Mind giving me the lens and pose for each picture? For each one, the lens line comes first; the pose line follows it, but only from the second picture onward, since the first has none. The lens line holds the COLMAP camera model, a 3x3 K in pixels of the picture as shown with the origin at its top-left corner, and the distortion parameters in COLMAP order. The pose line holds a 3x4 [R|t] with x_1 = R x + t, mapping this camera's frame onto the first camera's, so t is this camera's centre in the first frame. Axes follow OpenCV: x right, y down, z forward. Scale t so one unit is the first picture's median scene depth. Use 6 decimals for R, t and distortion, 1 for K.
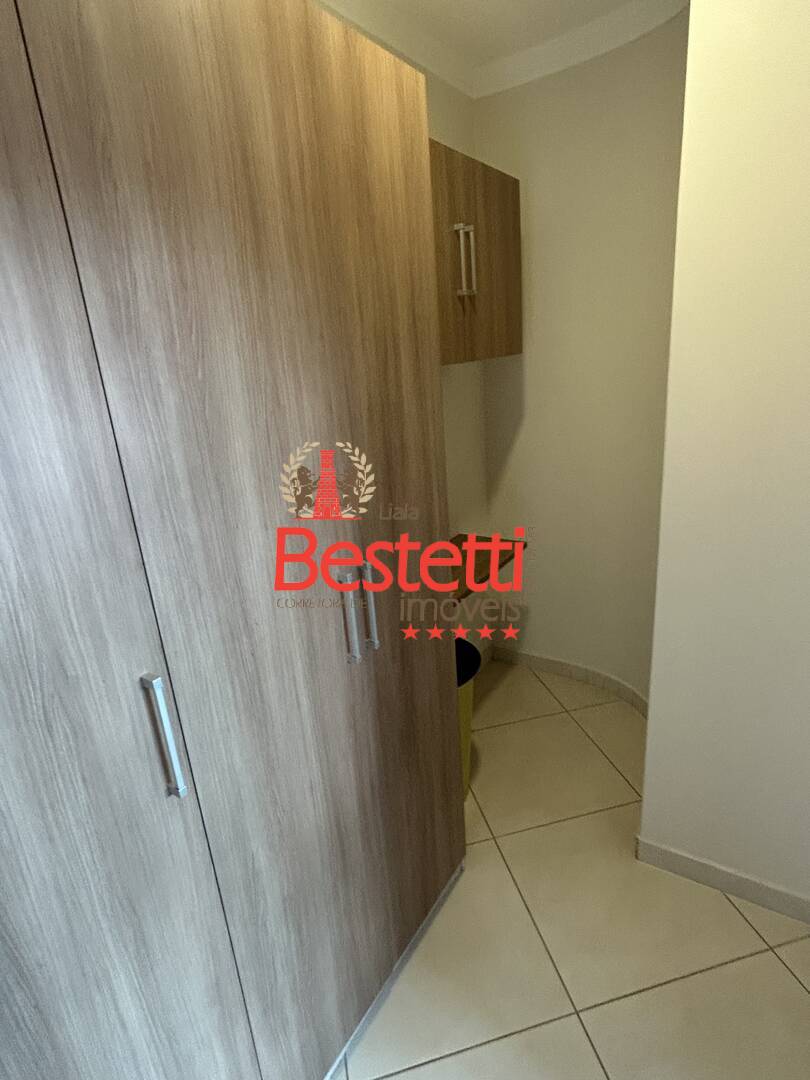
lens RADIAL K [[570.5, 0, 406.2], [0, 570.5, 539.6], [0, 0, 1]] dist [0.002641, -0.000155]
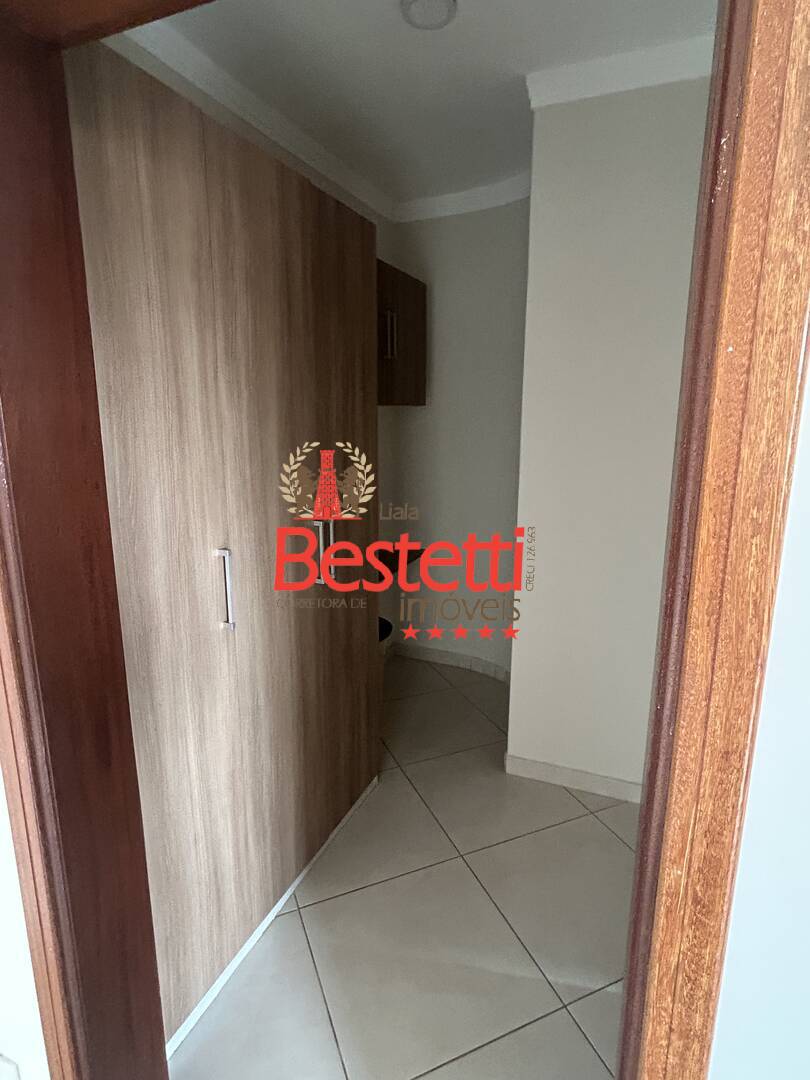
lens RADIAL K [[570.5, 0, 404.3], [0, 570.5, 539.6], [0, 0, 1]] dist [0.002641, -0.000155]
pose [[0.983424, 0.037107, 0.177482, -0.098104], [-0.018149, 0.994064, -0.107270, 0.174624], [-0.180409, 0.102271, 0.978260, -0.359005]]
